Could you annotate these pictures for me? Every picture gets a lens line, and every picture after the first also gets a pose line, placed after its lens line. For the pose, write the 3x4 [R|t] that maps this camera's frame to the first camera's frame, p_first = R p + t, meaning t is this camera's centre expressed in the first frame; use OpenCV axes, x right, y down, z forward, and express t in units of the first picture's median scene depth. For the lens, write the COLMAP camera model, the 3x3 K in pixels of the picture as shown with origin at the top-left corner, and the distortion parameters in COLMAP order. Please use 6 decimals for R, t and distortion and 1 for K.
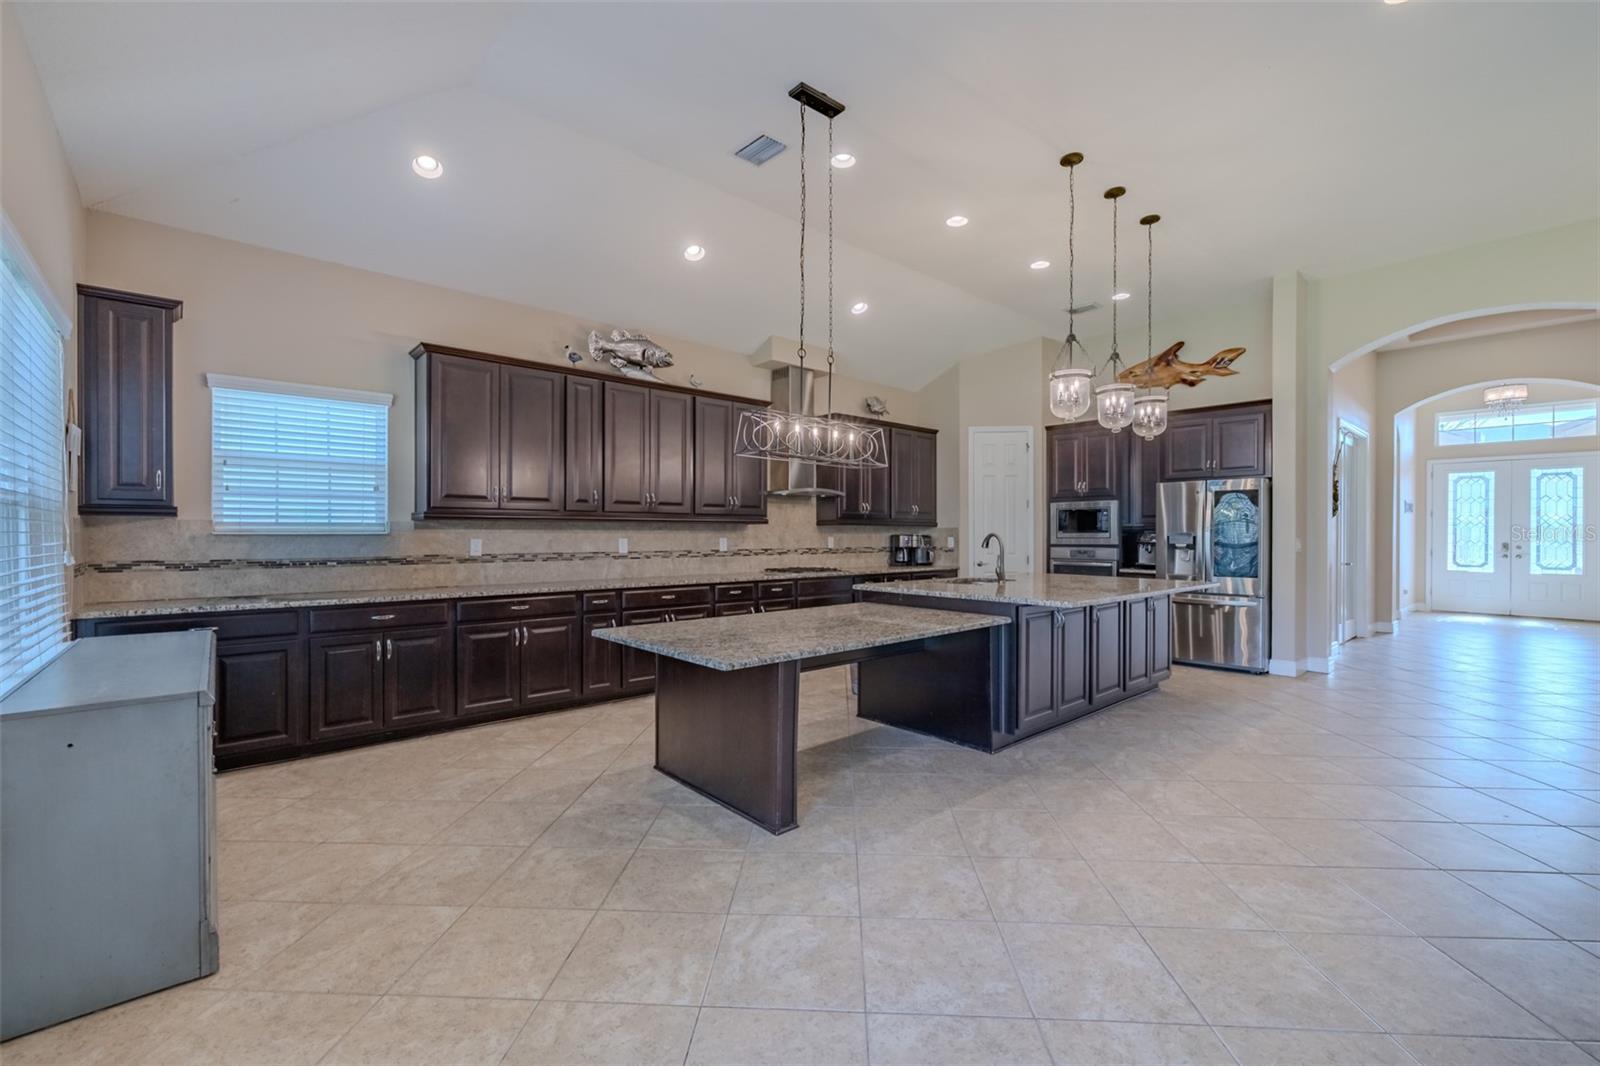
lens RADIAL K [[678.2, 0, 809.0], [0, 678.2, 530.1], [0, 0, 1]] dist [0.000254, 0.000116]
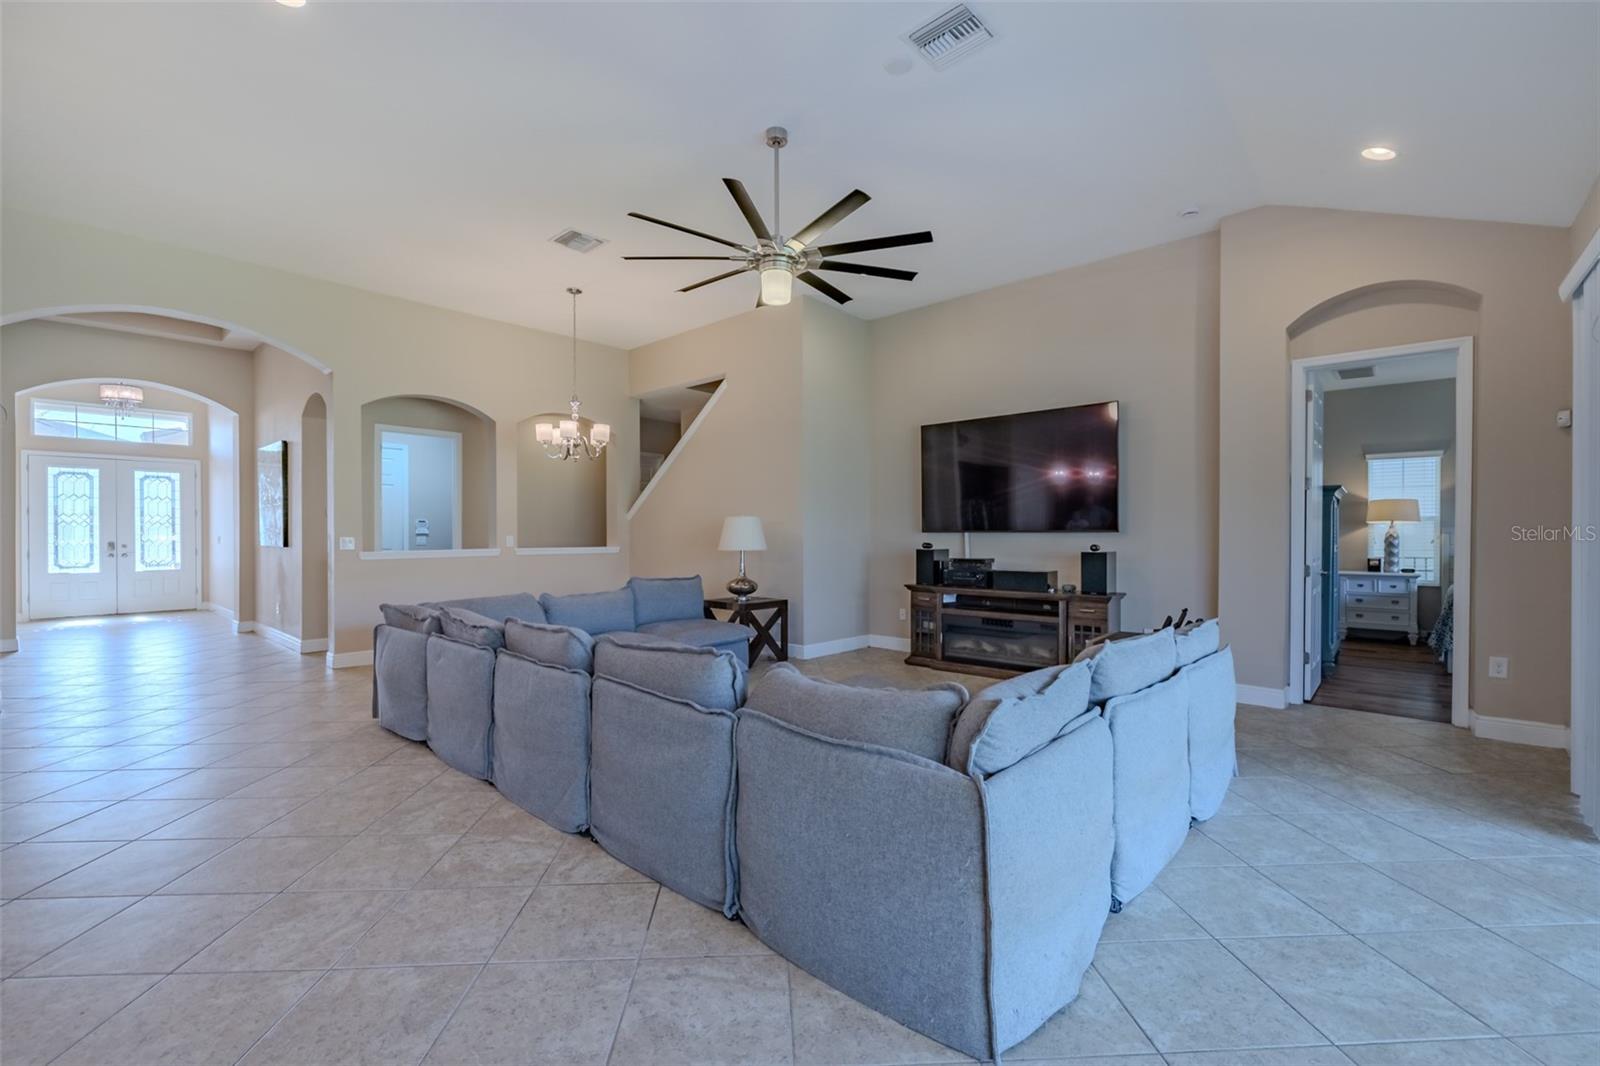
lens RADIAL K [[671.9, 0, 791.8], [0, 671.9, 544.4], [0, 0, 1]] dist [0.000407, 0.000046]
pose [[-0.098309, -0.021270, 0.994929, -0.080793], [-0.002268, 0.999774, 0.021150, -0.001172], [-0.995153, -0.000177, -0.098335, 0.142692]]
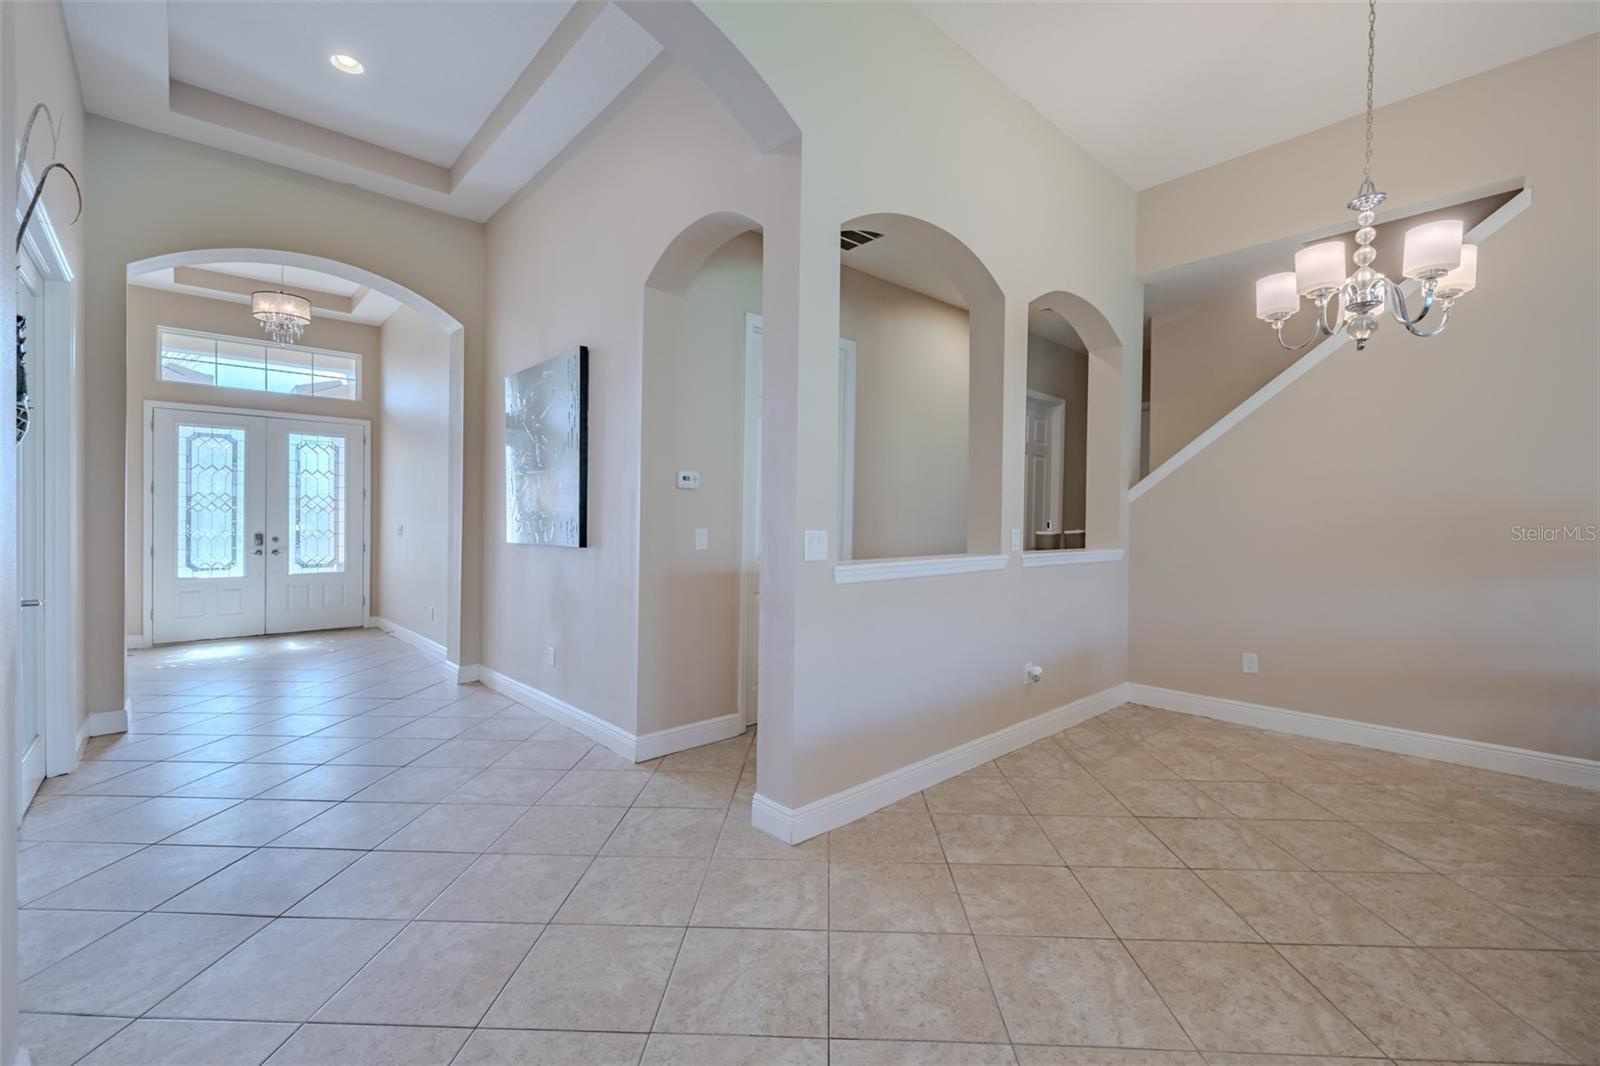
lens RADIAL K [[664.6, 0, 787.8], [0, 664.6, 532.7], [0, 0, 1]] dist [-0.001557, -0.000214]
pose [[-0.002879, -0.017856, 0.999836, 0.472420], [-0.005252, 0.999827, 0.017840, 0.004028], [-0.999982, -0.005200, -0.002973, 0.640662]]
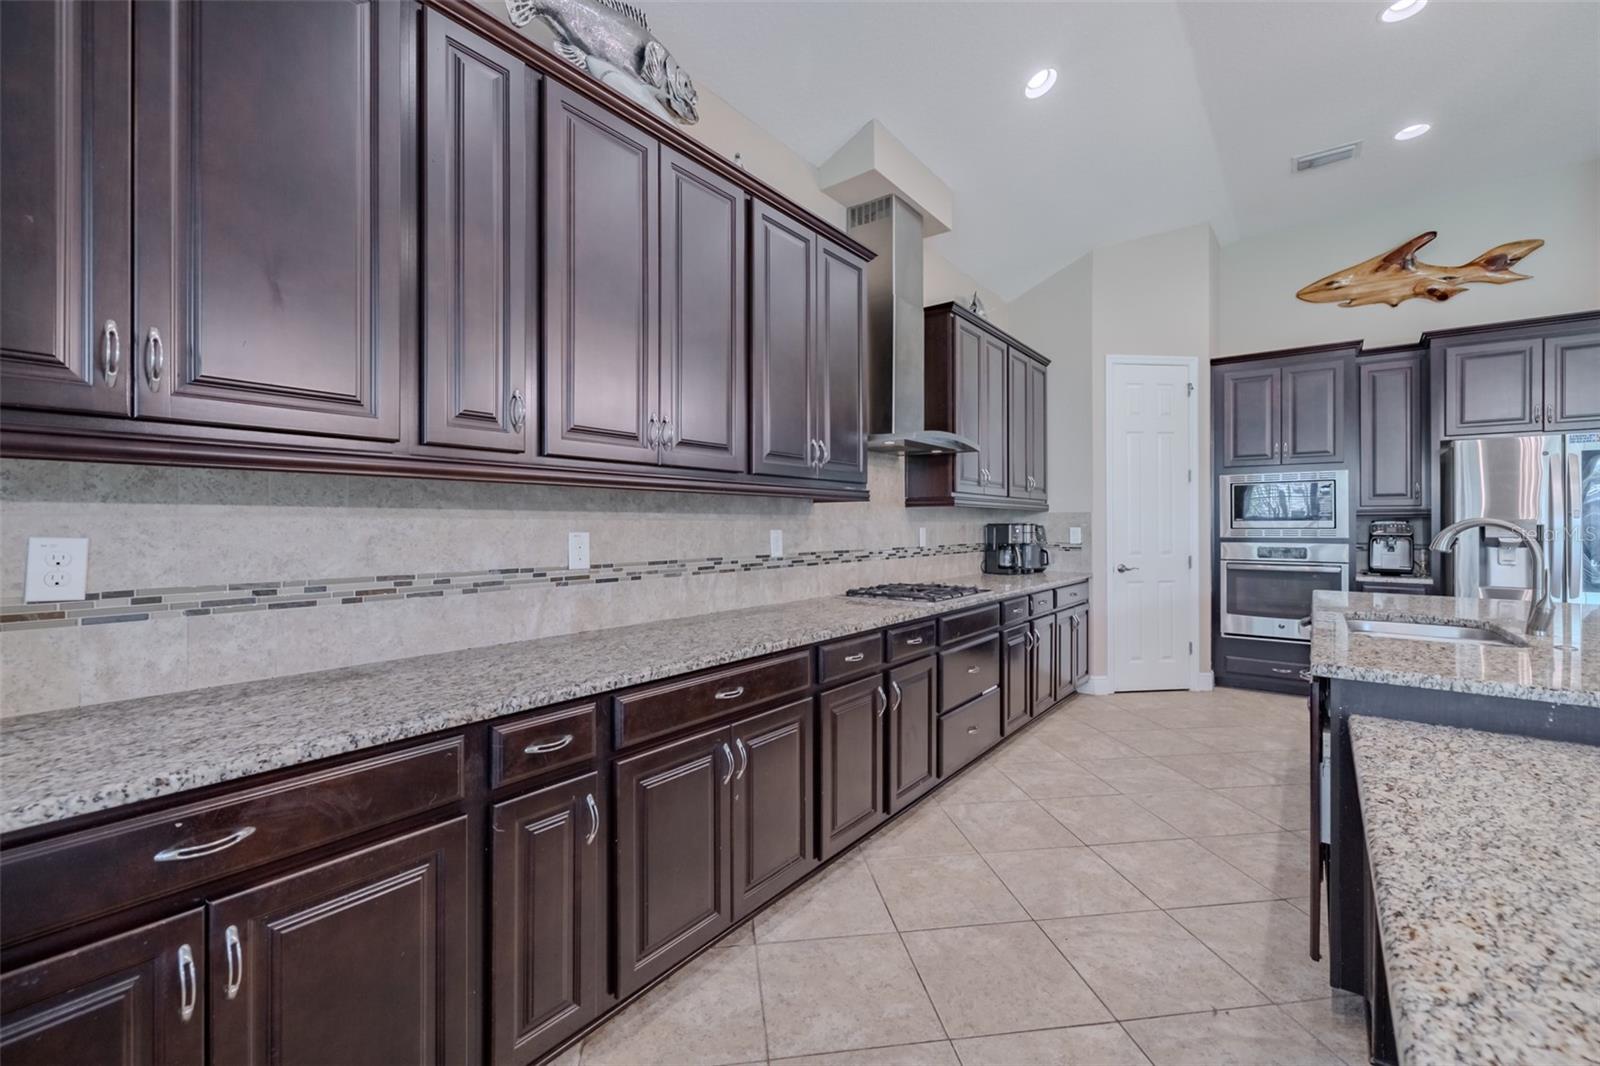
lens RADIAL K [[674.0, 0, 806.6], [0, 674.0, 519.3], [0, 0, 1]] dist [-0.000897, -0.000072]
pose [[0.982608, 0.001286, 0.185685, -0.168786], [-0.001118, 0.999999, -0.001008, 0.004281], [-0.185686, 0.000783, 0.982609, 0.461200]]
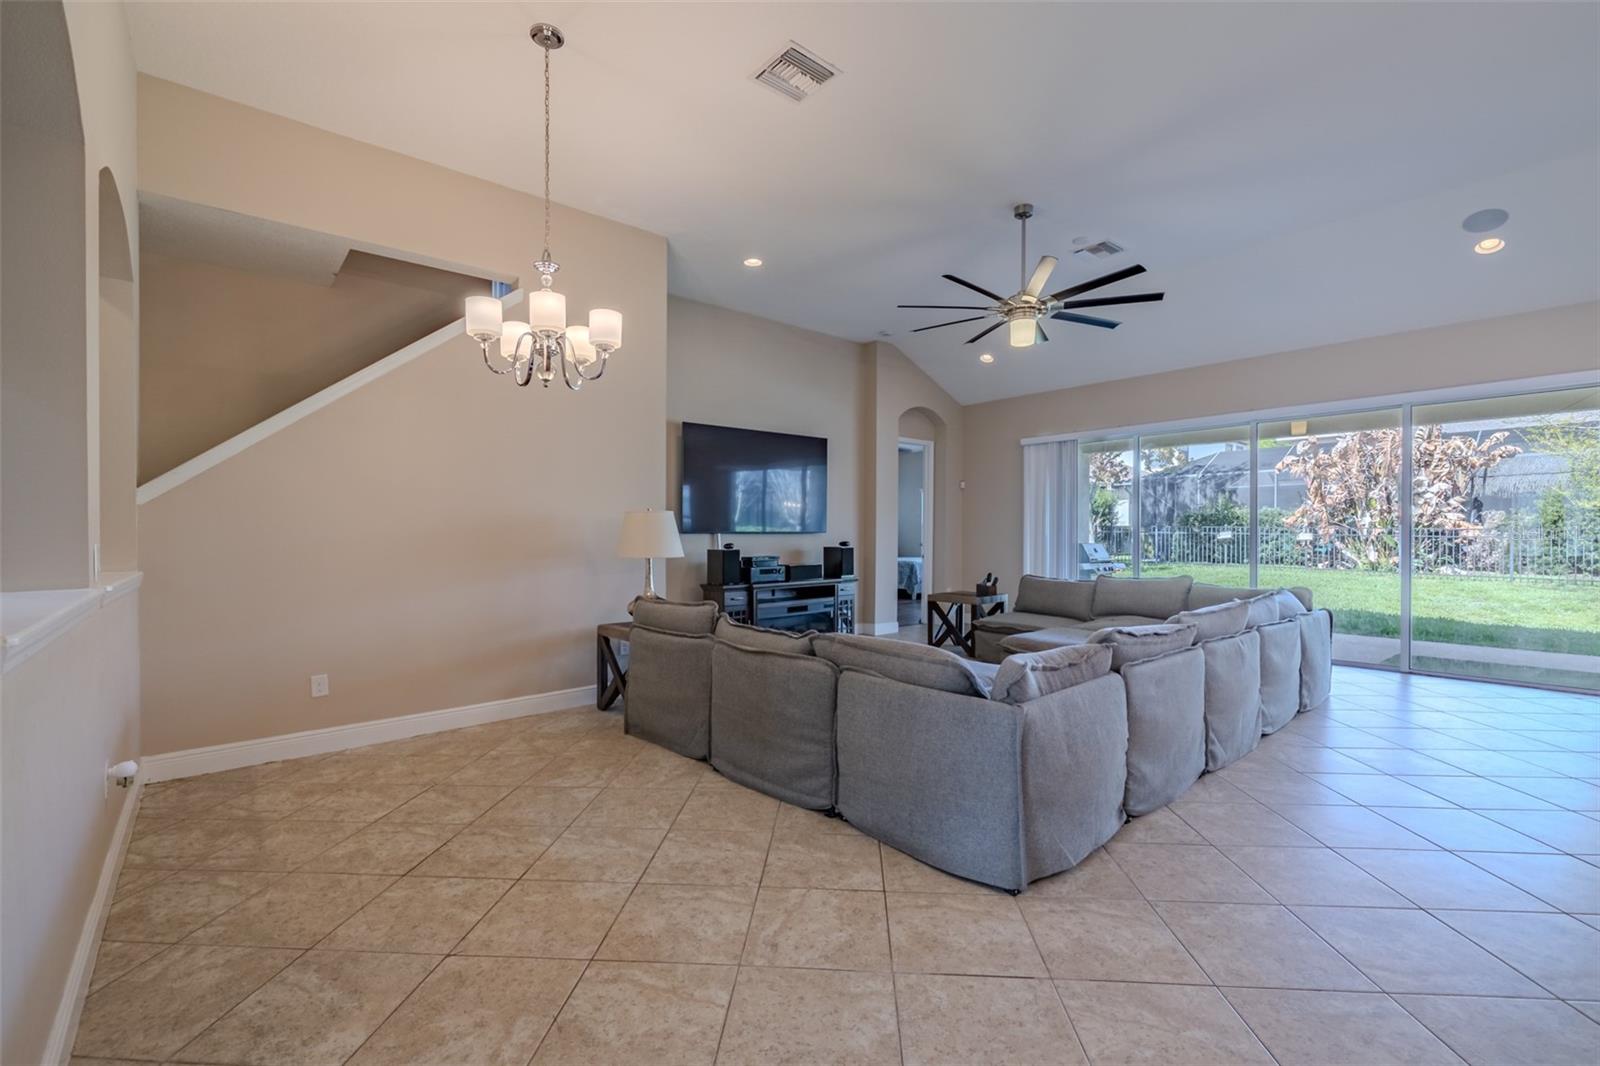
lens RADIAL K [[677.3, 0, 808.7], [0, 677.3, 543.1], [0, 0, 1]] dist [0.000634, -0.000054]
pose [[-0.999830, -0.000294, 0.018428, 0.663038], [-0.000045, 0.999908, 0.013532, 0.005270], [-0.018430, 0.013529, -0.999739, 0.778384]]
